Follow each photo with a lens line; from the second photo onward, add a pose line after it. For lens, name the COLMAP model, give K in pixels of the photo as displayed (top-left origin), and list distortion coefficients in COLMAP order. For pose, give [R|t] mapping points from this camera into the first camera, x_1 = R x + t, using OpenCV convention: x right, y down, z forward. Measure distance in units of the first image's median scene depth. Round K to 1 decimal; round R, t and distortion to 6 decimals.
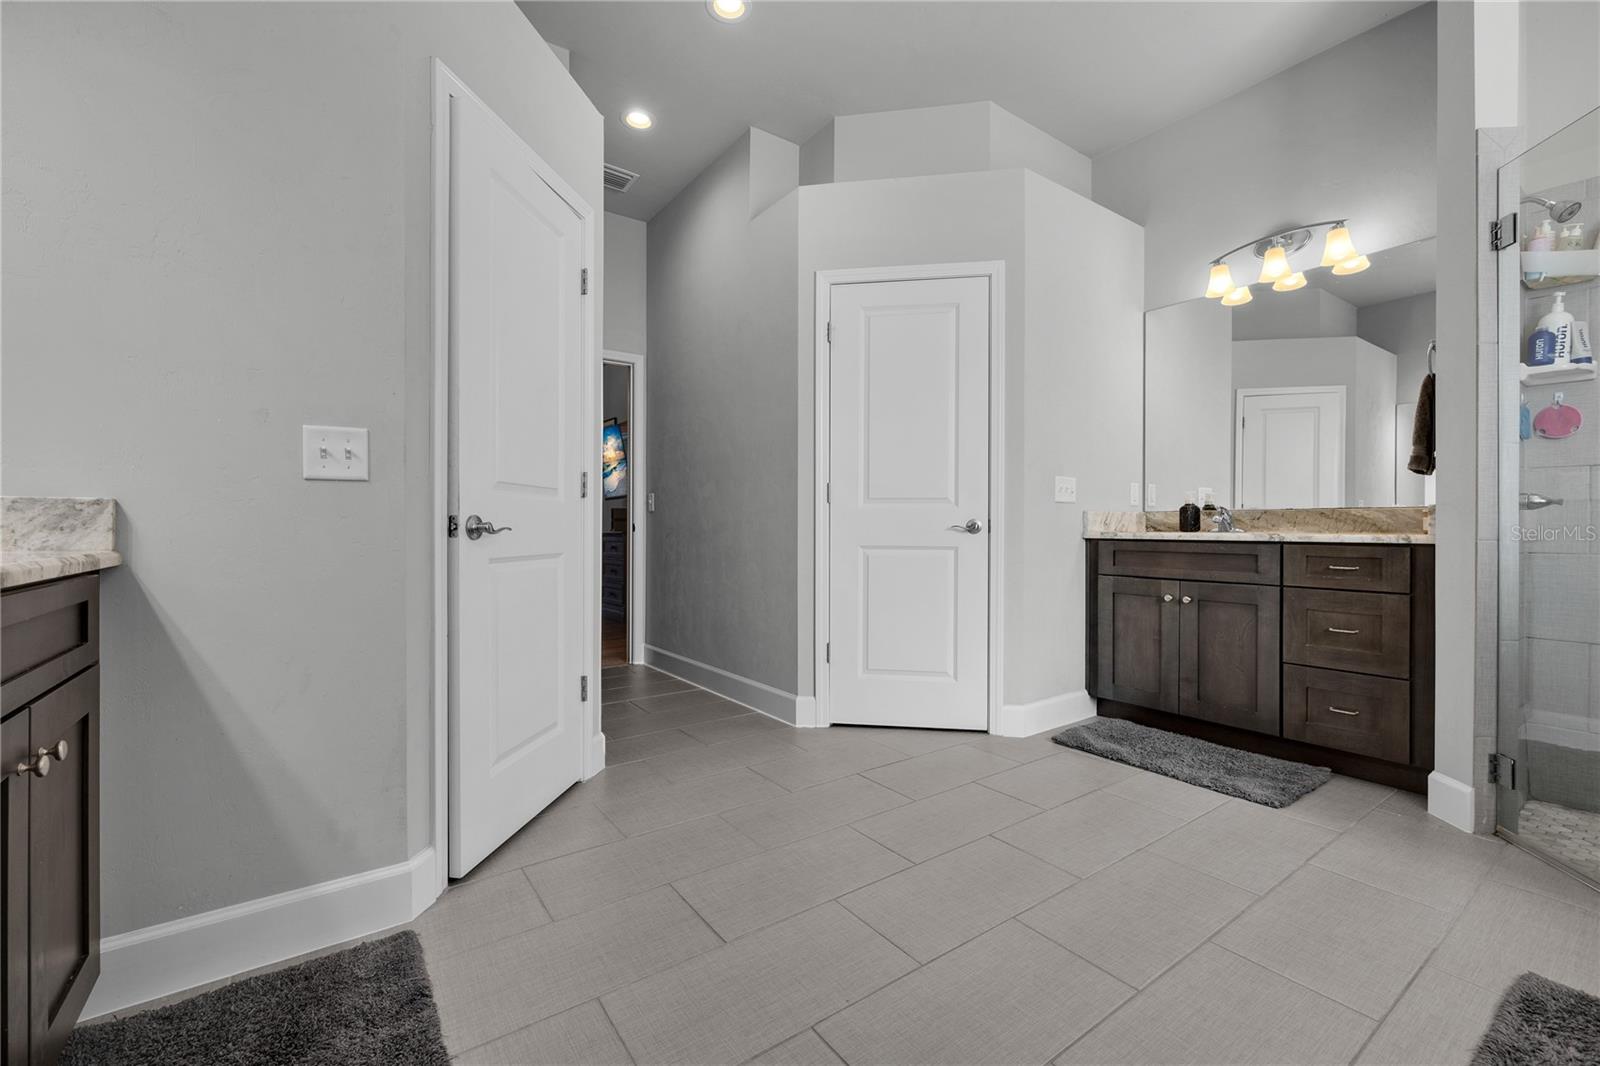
lens RADIAL K [[663.0, 0, 799.9], [0, 663.0, 530.5], [0, 0, 1]] dist [-0.001690, 0.000380]
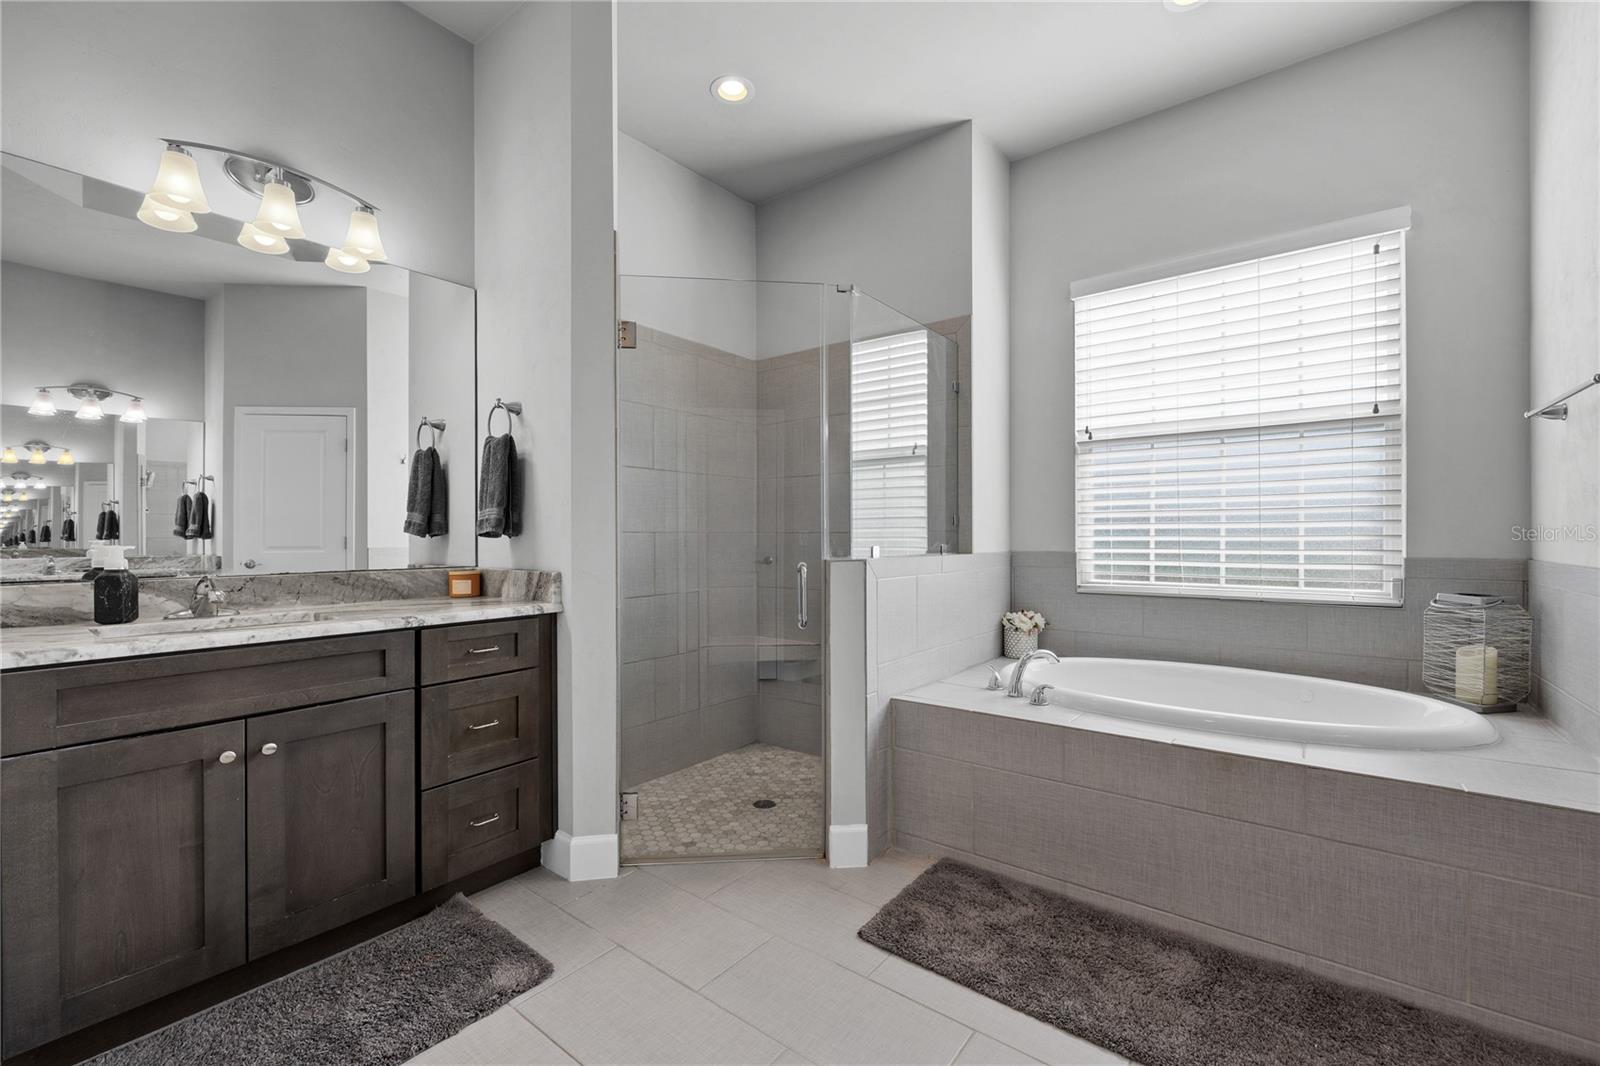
lens RADIAL K [[663.0, 0, 803.9], [0, 663.0, 535.5], [0, 0, 1]] dist [-0.001690, 0.000380]
pose [[-0.288458, -0.002093, 0.957490, -0.090044], [0.006499, 0.999970, 0.004144, -0.080833], [-0.957470, 0.007418, -0.288436, 0.774573]]
